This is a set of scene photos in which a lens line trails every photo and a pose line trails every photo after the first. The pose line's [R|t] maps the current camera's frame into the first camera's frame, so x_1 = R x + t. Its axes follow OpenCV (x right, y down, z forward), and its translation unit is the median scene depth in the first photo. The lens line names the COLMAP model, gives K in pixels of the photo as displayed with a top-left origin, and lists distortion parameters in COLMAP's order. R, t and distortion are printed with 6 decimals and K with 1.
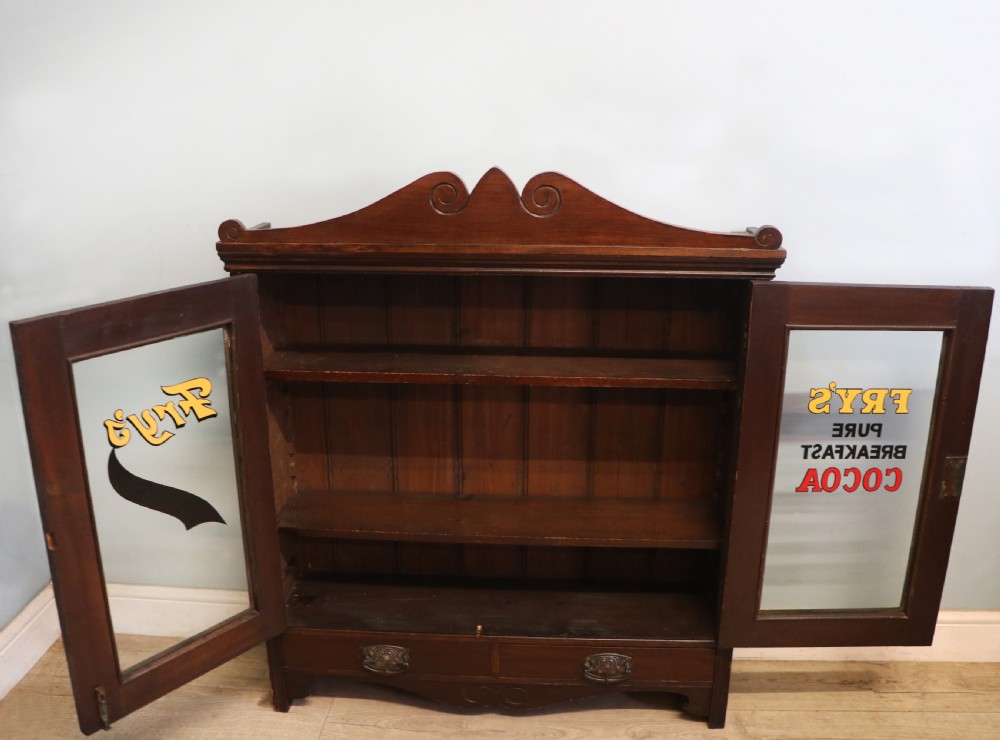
lens RADIAL K [[964.5, 0, 519.7], [0, 964.5, 384.9], [0, 0, 1]] dist [-0.136201, 0.000000]
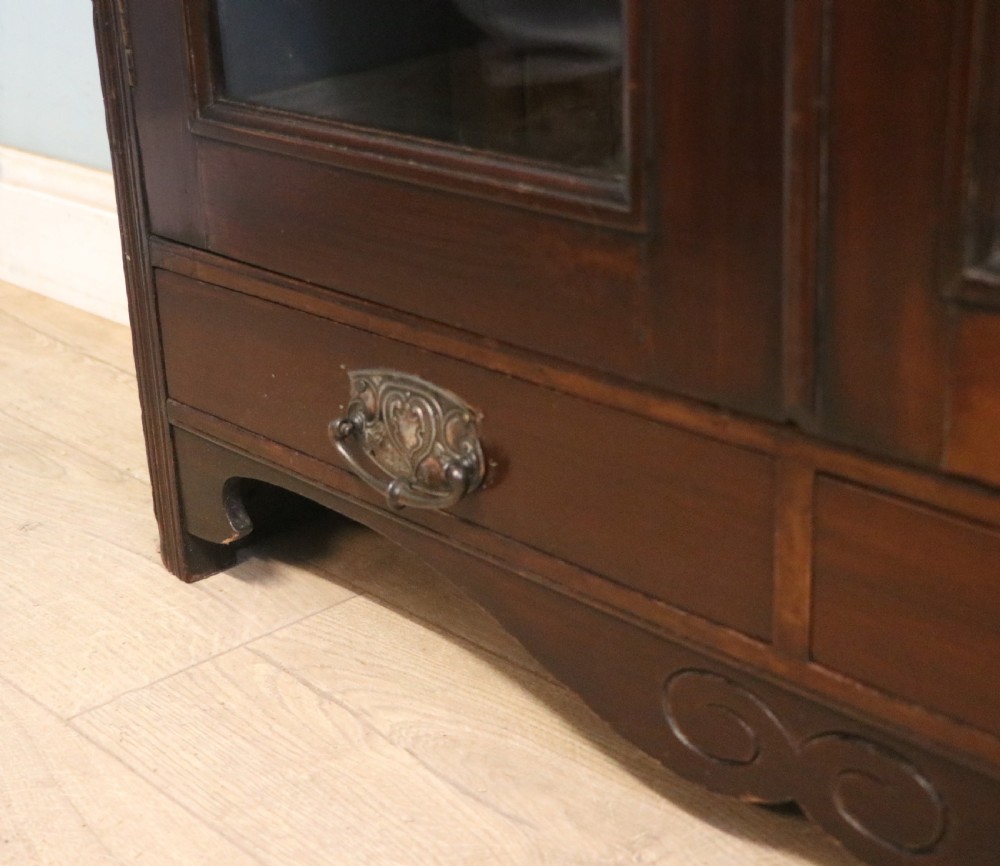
lens RADIAL K [[1762.6, 0, 351.4], [0, 1762.6, 468.7], [0, 0, 1]] dist [0.009727, 0.000000]
pose [[0.668036, 0.234570, -0.706190, 0.161558], [-0.170895, 0.972012, 0.161204, 0.230557], [0.724239, 0.012994, 0.689426, 0.698113]]
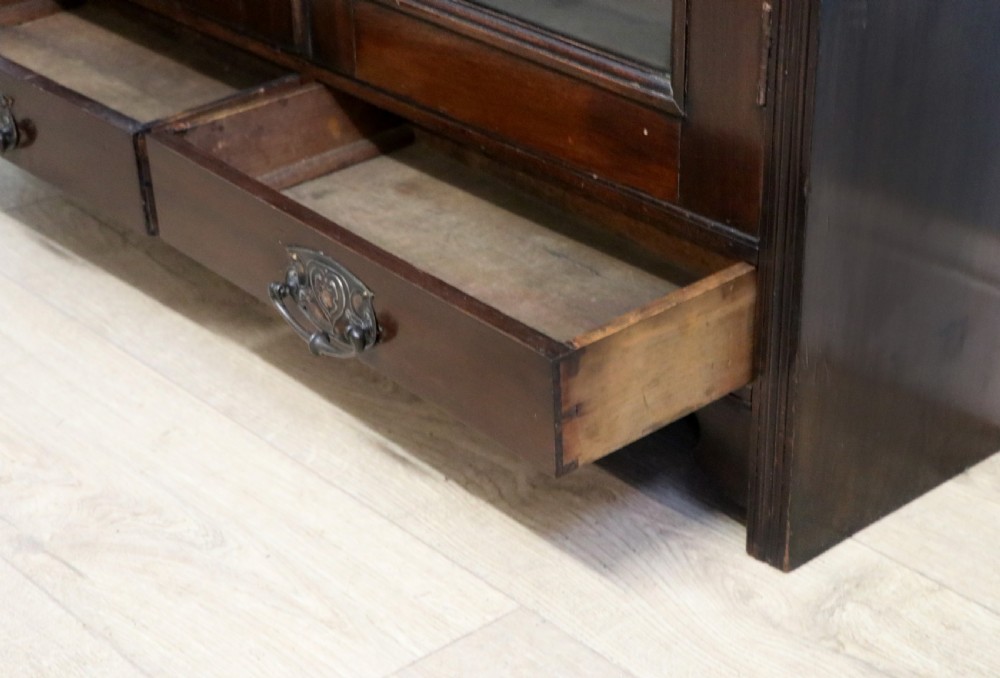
lens RADIAL K [[2057.7, 0, 513.9], [0, 2057.7, 372.8], [0, 0, 1]] dist [0.152373, 0.000000]
pose [[0.697077, 0.326033, -0.638582, 0.571264], [-0.217405, 0.944817, 0.245064, 0.166875], [0.683242, -0.031997, 0.729491, 0.475331]]
